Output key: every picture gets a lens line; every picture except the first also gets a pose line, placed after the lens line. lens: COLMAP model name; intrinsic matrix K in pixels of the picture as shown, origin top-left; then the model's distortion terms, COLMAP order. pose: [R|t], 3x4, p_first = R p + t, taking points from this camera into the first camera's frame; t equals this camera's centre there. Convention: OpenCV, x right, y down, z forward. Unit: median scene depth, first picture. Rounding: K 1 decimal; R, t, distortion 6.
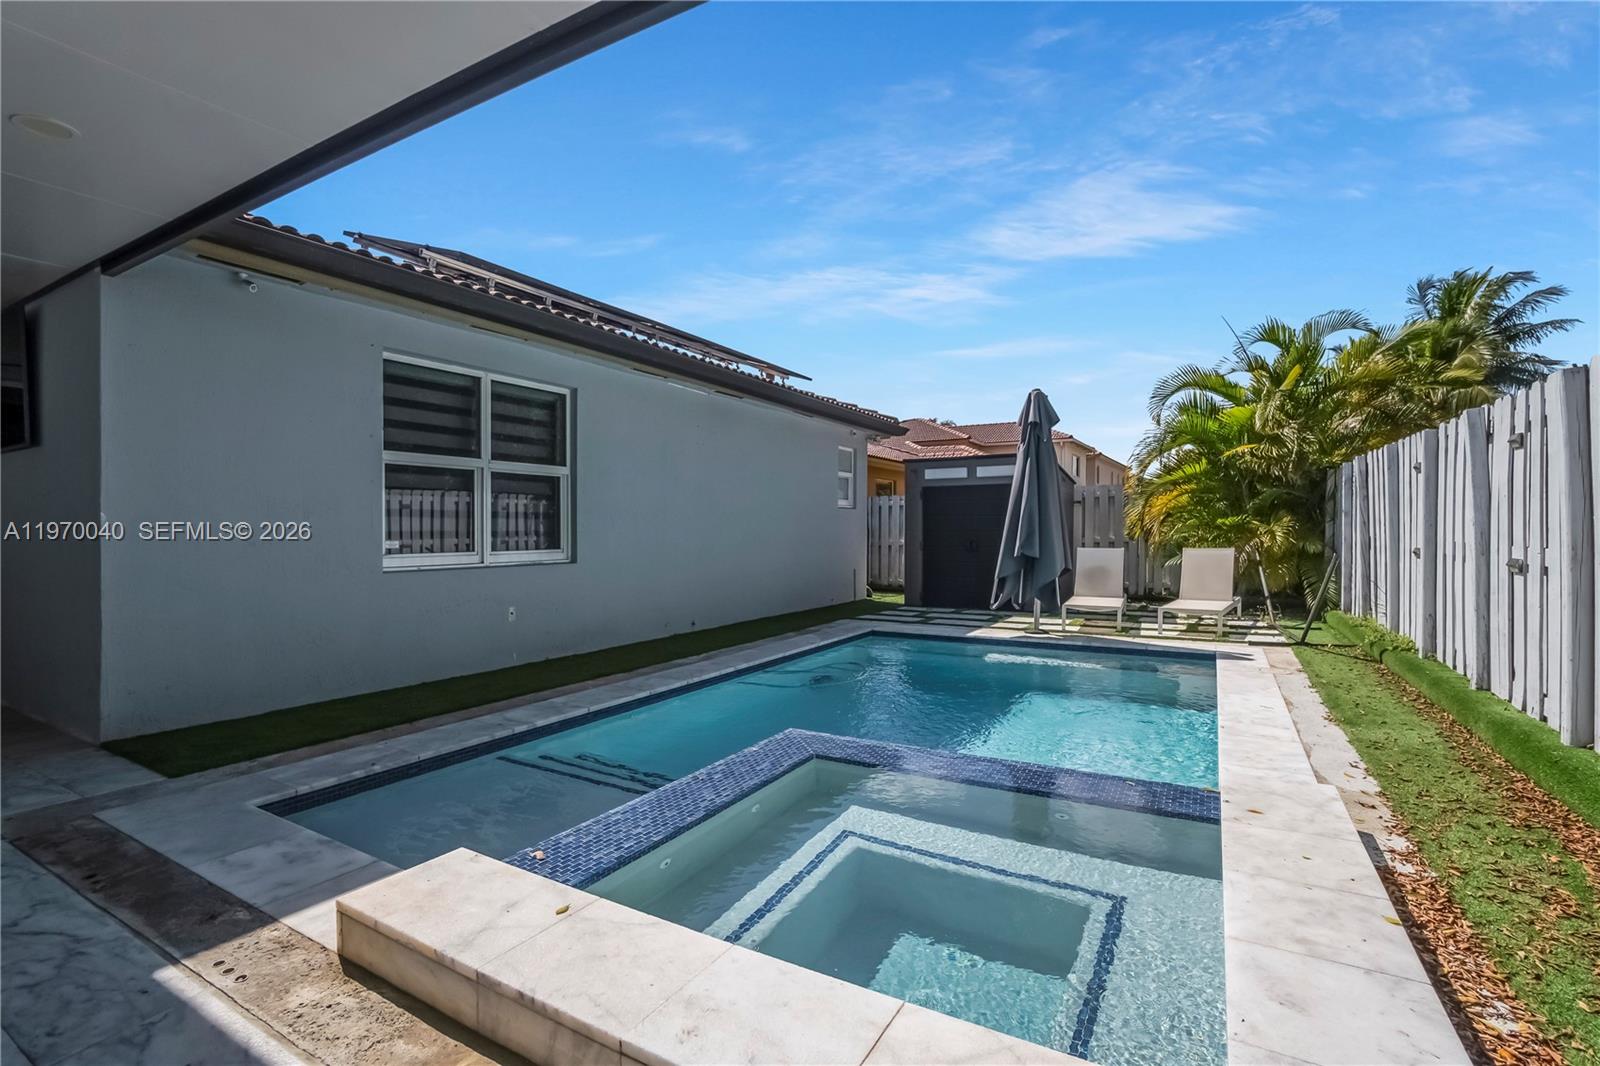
lens RADIAL K [[716.0, 0, 800.0], [0, 716.0, 533.0], [0, 0, 1]] dist [-0.060520, 0.023305]
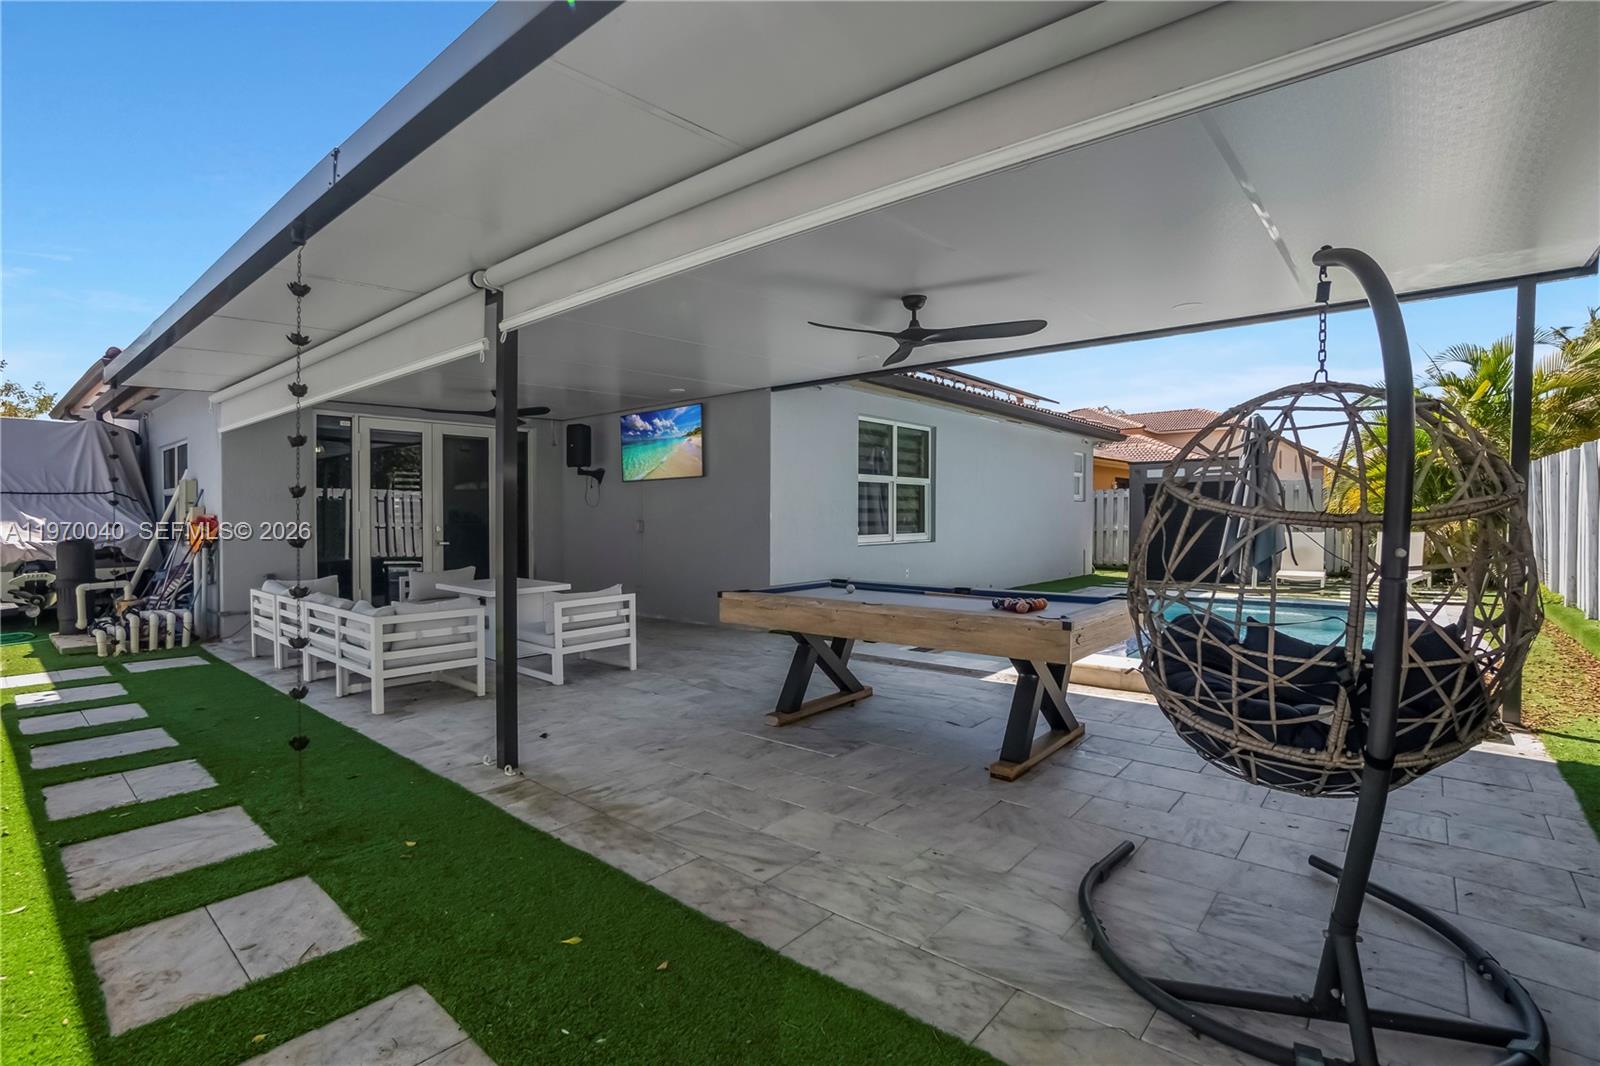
lens RADIAL K [[749.6, 0, 788.8], [0, 749.6, 517.7], [0, 0, 1]] dist [-0.057660, 0.027178]
pose [[0.982752, -0.004421, -0.184877, -0.323260], [0.003490, 0.999980, -0.005365, -0.002223], [0.184897, 0.004628, 0.982747, -0.615590]]
